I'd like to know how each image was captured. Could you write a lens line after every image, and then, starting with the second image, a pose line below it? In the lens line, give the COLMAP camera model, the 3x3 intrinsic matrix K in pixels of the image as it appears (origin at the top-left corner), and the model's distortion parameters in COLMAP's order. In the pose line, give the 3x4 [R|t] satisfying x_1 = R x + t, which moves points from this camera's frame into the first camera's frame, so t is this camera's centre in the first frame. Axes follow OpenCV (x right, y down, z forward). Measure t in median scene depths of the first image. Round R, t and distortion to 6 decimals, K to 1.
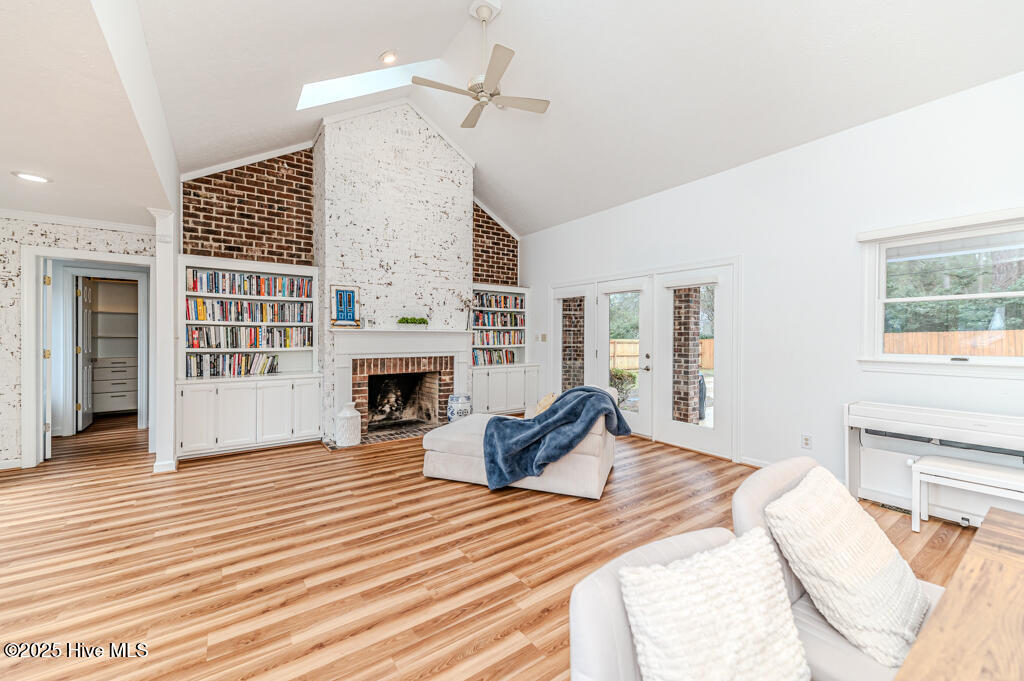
lens RADIAL K [[415.9, 0, 514.5], [0, 415.9, 337.8], [0, 0, 1]] dist [0.014514, -0.000680]
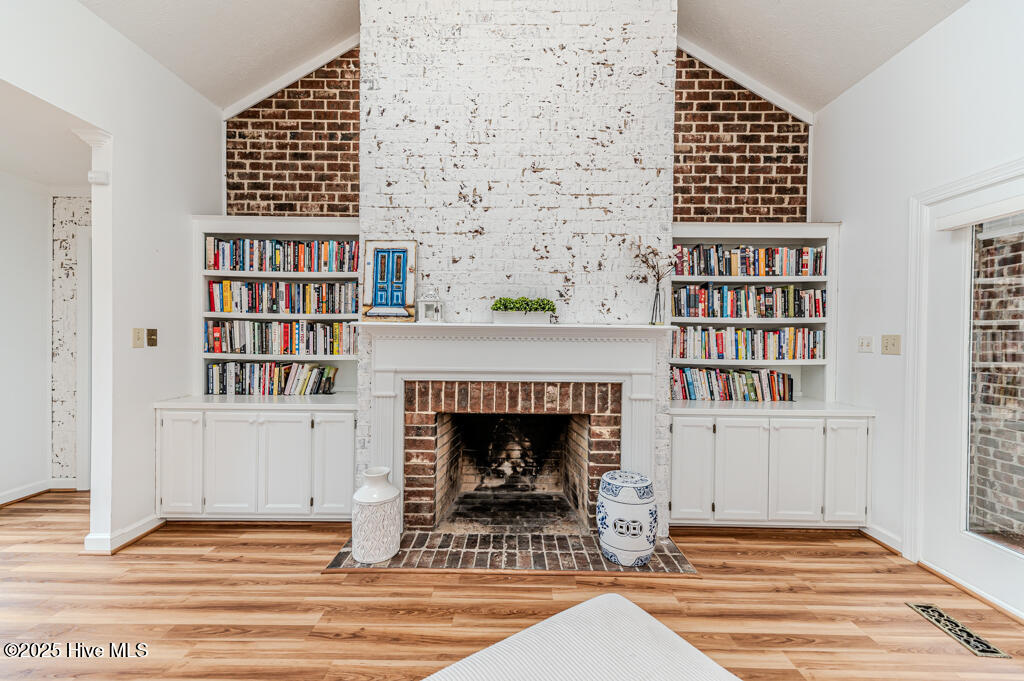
lens RADIAL K [[415.9, 0, 502.4], [0, 415.9, 340.4], [0, 0, 1]] dist [0.014514, -0.000680]
pose [[0.806802, 0.010150, -0.590734, 0.015642], [-0.010290, 0.999942, 0.003127, -0.002144], [0.590732, 0.003555, 0.806860, 0.621338]]
